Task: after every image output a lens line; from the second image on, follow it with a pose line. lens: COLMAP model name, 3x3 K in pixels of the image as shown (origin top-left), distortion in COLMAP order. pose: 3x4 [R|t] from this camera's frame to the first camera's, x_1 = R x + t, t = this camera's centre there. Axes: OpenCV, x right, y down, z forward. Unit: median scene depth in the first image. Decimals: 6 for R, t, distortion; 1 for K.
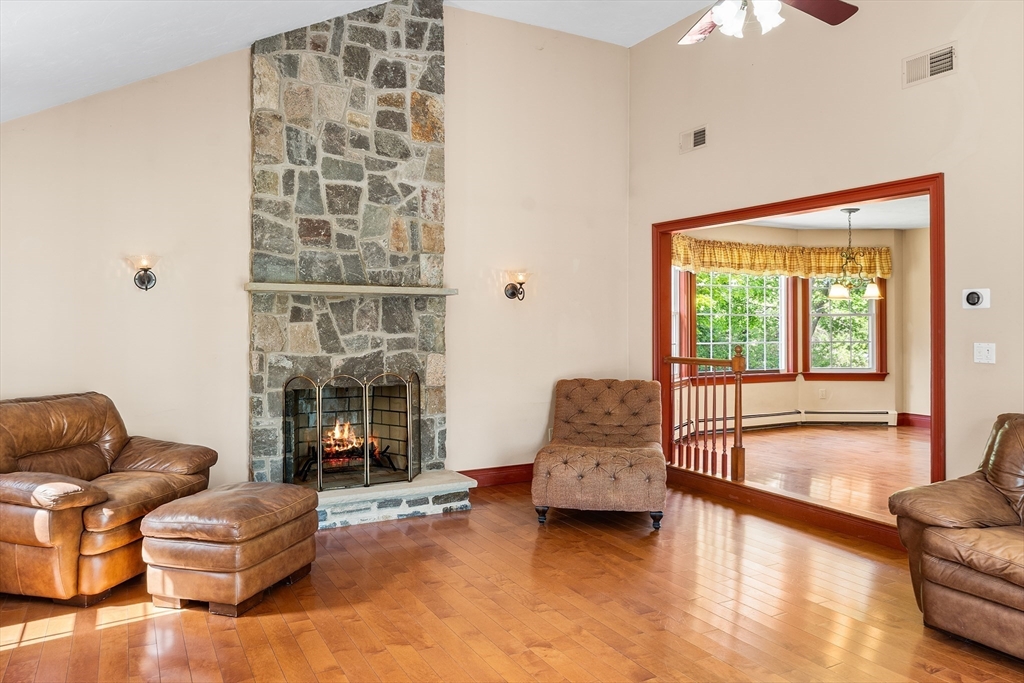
lens RADIAL K [[716.3, 0, 513.3], [0, 716.3, 339.2], [0, 0, 1]] dist [0.000776, -0.001375]
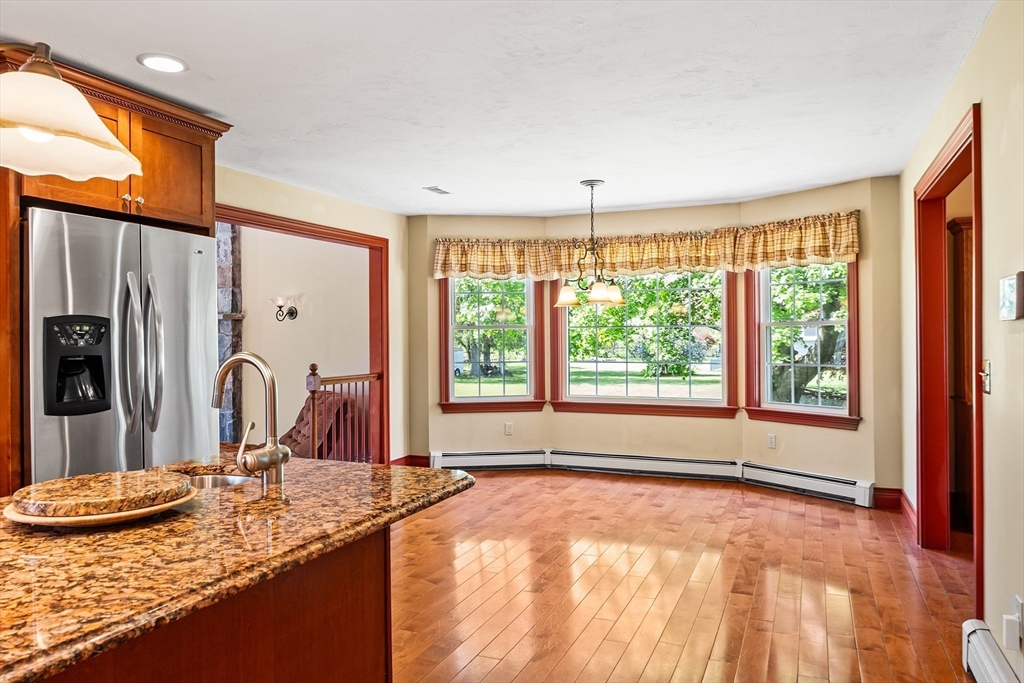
lens RADIAL K [[716.3, 0, 512.7], [0, 716.3, 340.0], [0, 0, 1]] dist [0.000776, -0.001375]
pose [[0.620874, -0.006870, -0.783880, 0.817669], [-0.009173, 0.999829, -0.016028, -0.005639], [0.783857, 0.017142, 0.620705, 0.398972]]
